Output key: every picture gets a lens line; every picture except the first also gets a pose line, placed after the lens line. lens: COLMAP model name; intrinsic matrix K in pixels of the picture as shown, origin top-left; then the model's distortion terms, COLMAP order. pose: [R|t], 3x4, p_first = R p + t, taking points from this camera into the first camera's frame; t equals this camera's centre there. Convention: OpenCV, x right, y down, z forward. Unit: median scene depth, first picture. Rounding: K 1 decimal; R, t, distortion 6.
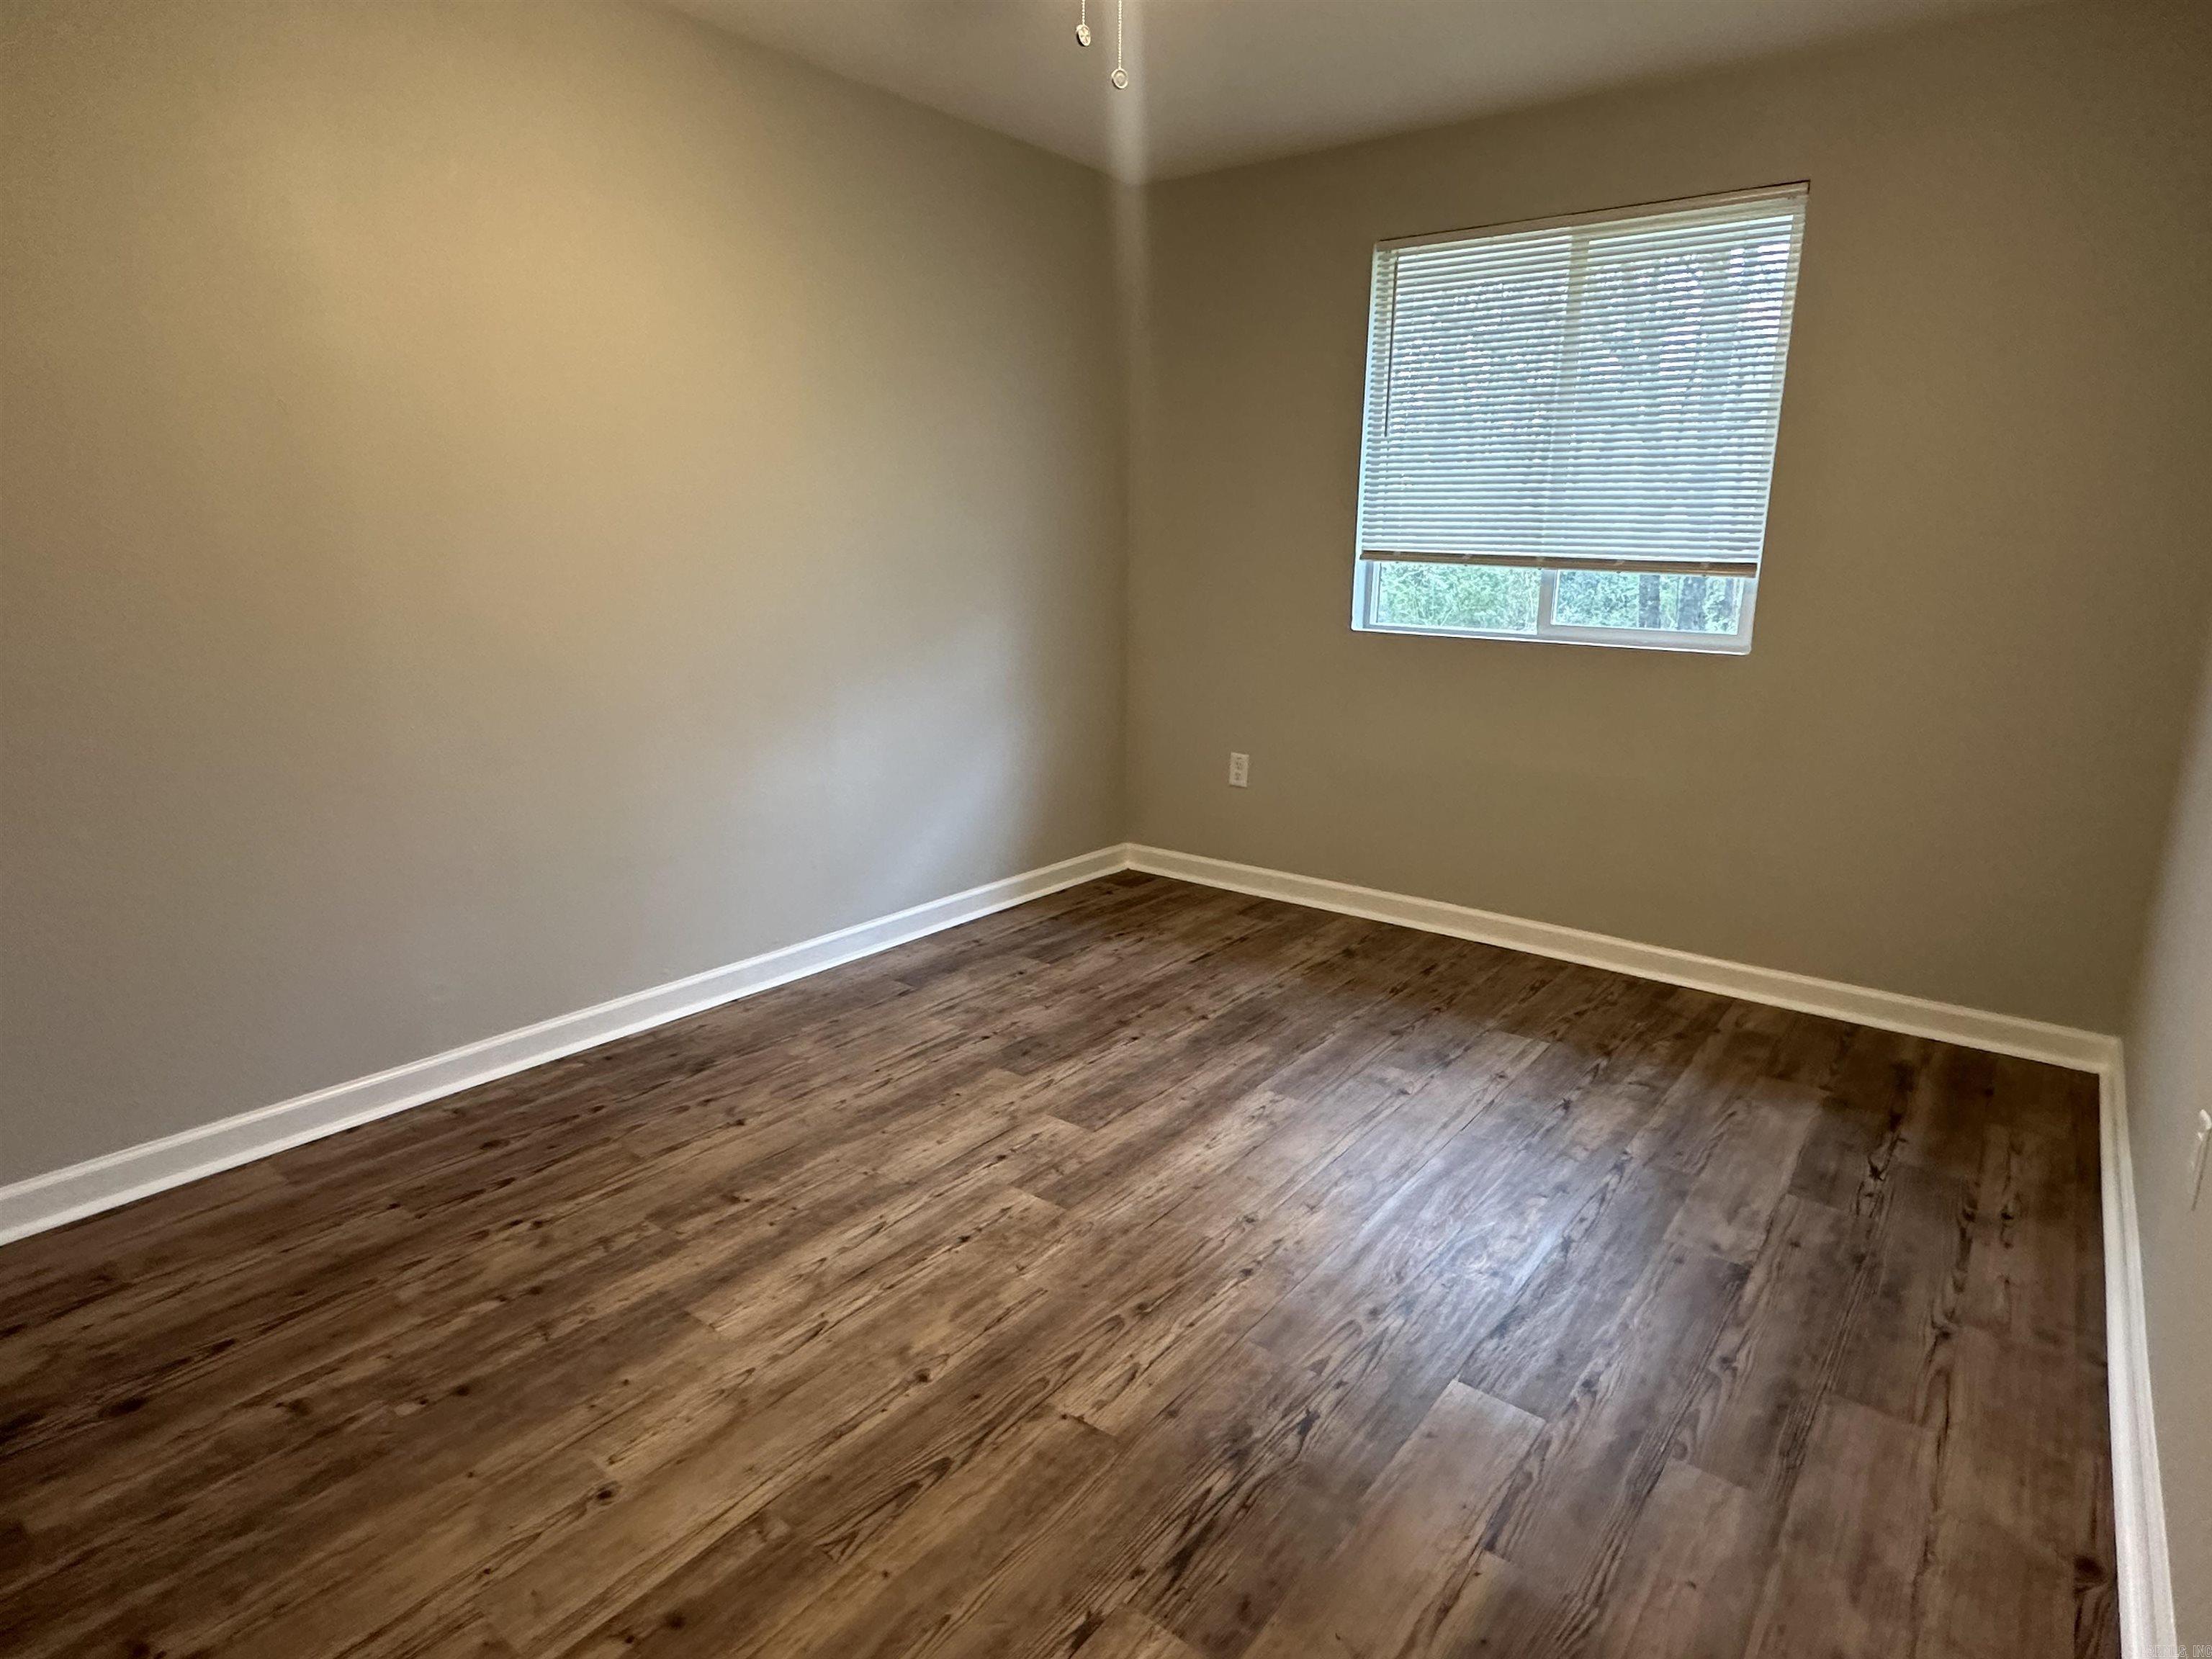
lens RADIAL K [[1247.4, 0, 1103.4], [0, 1247.4, 834.4], [0, 0, 1]] dist [-0.005705, 0.000467]
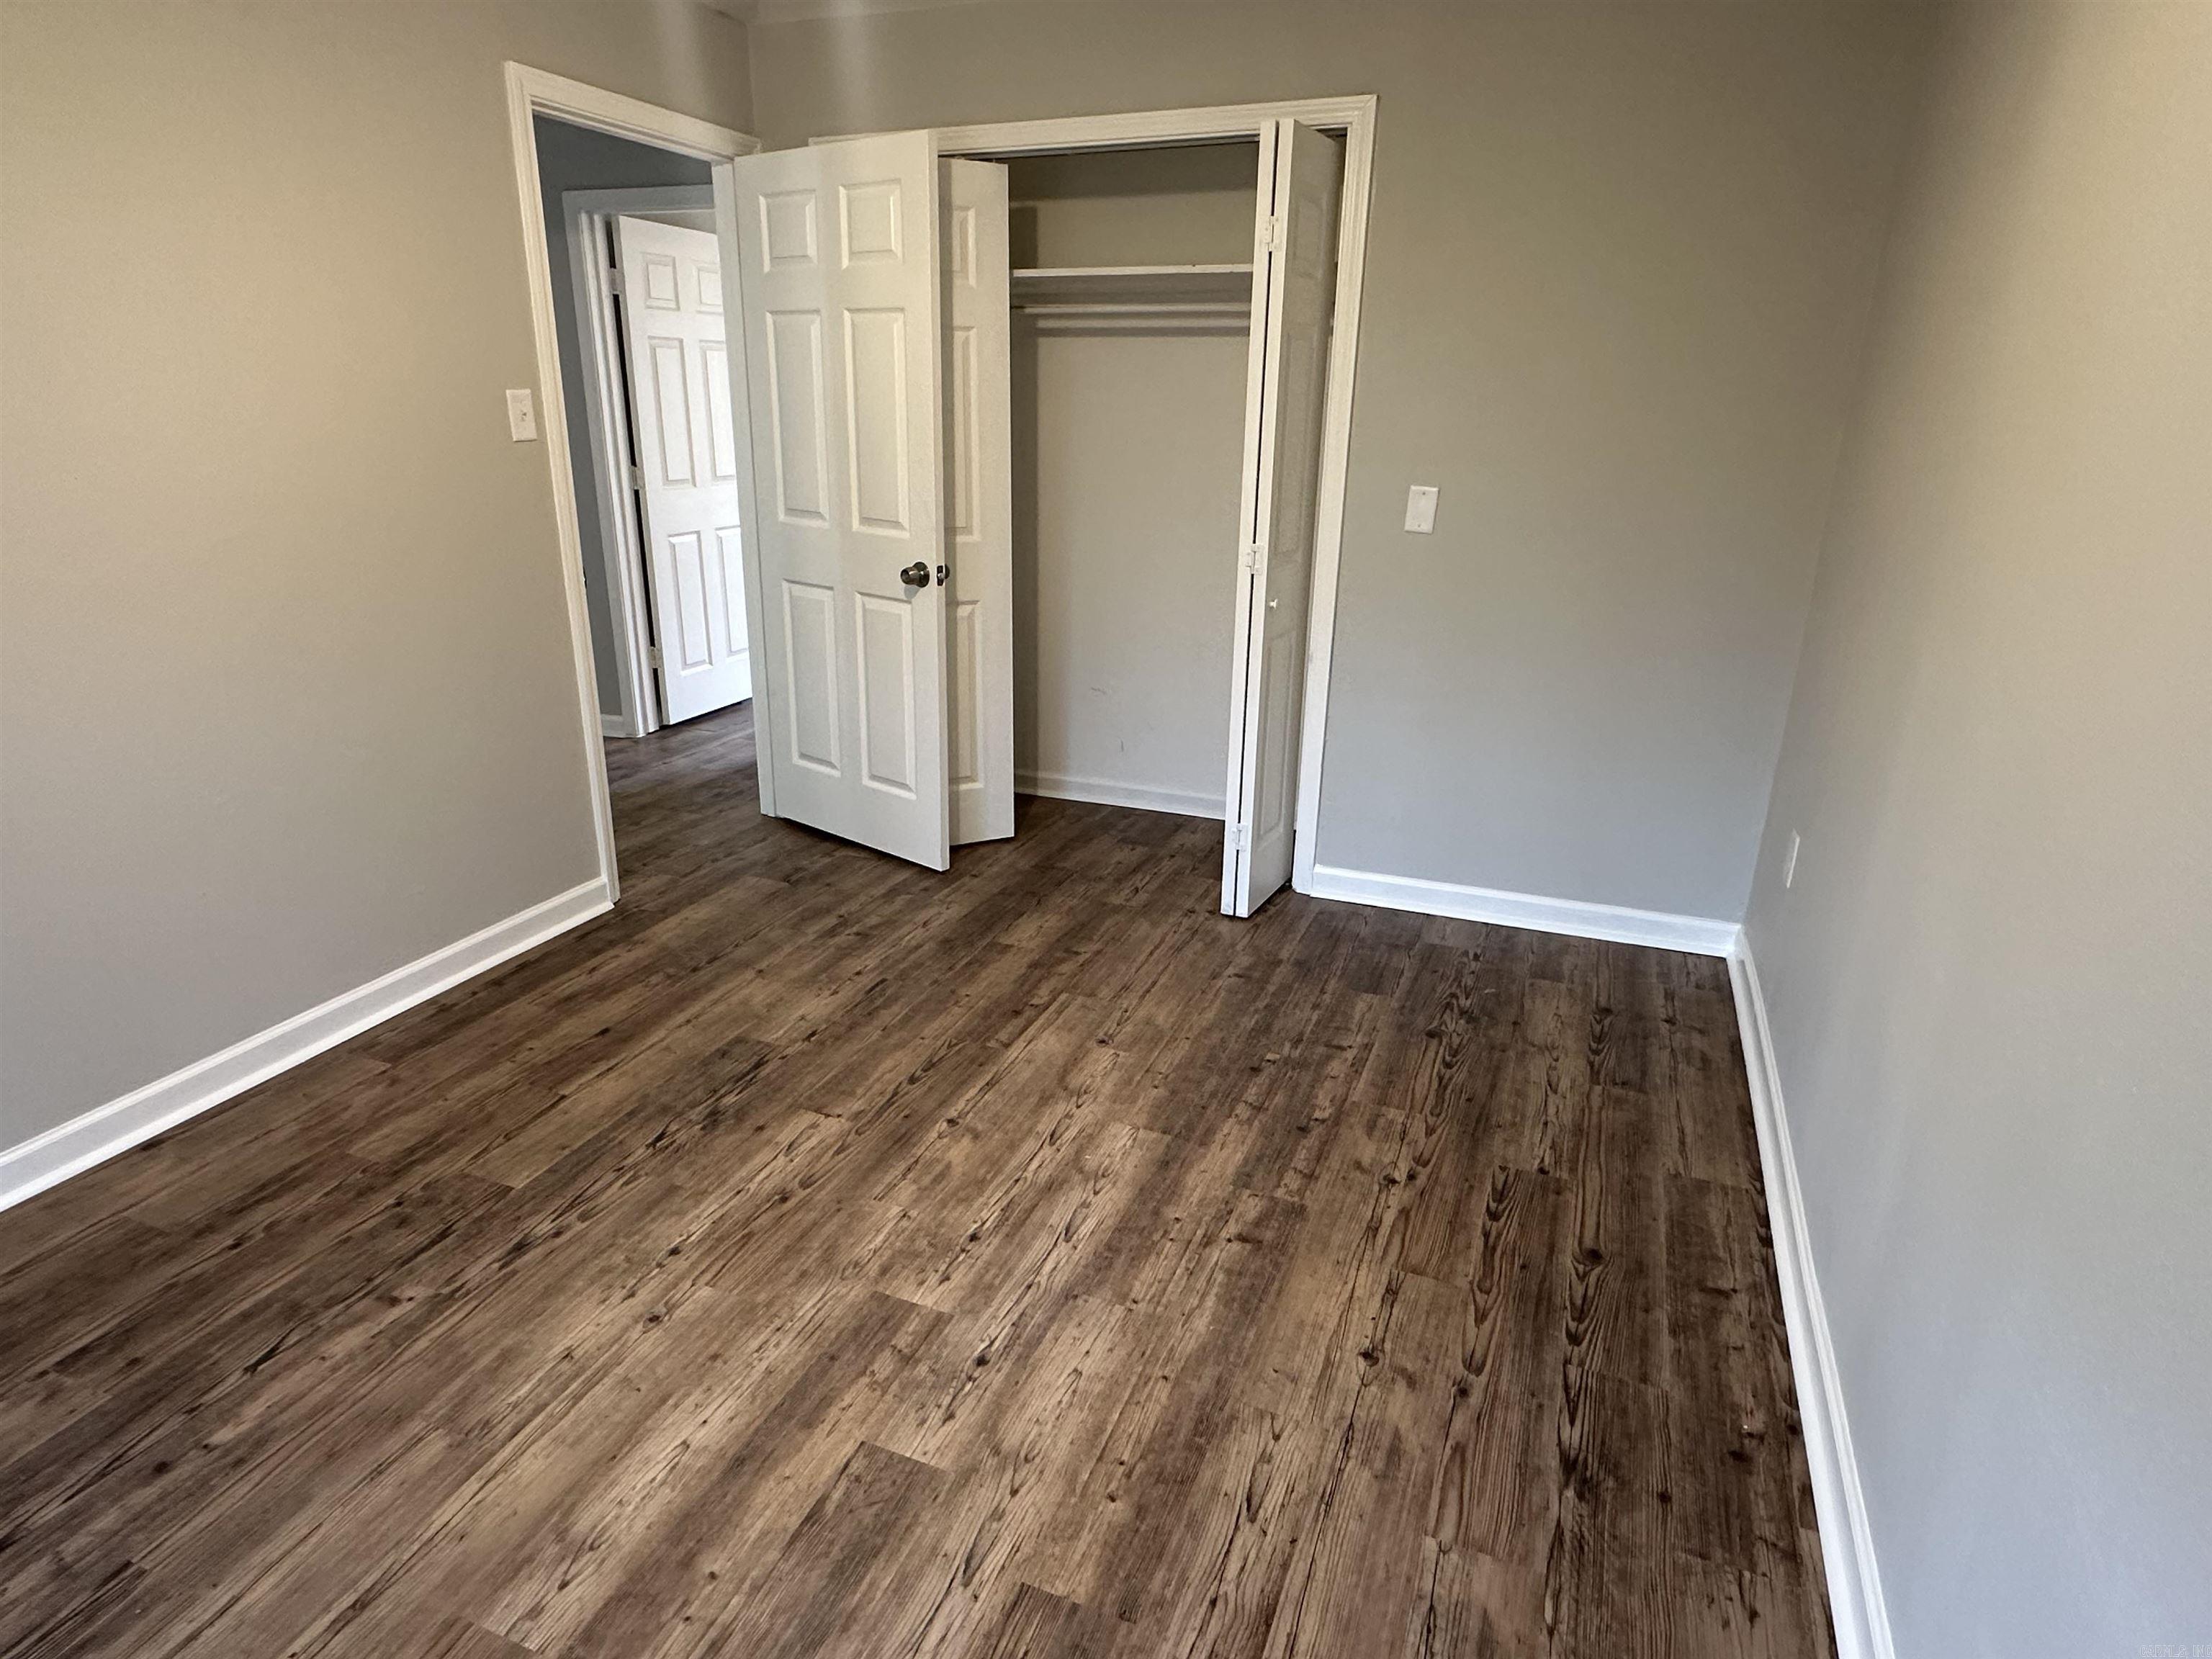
lens RADIAL K [[1247.4, 0, 1103.4], [0, 1247.4, 834.4], [0, 0, 1]] dist [-0.005705, 0.000467]
pose [[-0.961442, 0.070959, -0.265695, 0.027194], [-0.084357, 0.843467, 0.530517, -0.469846], [0.261750, 0.532474, -0.804958, 1.676714]]
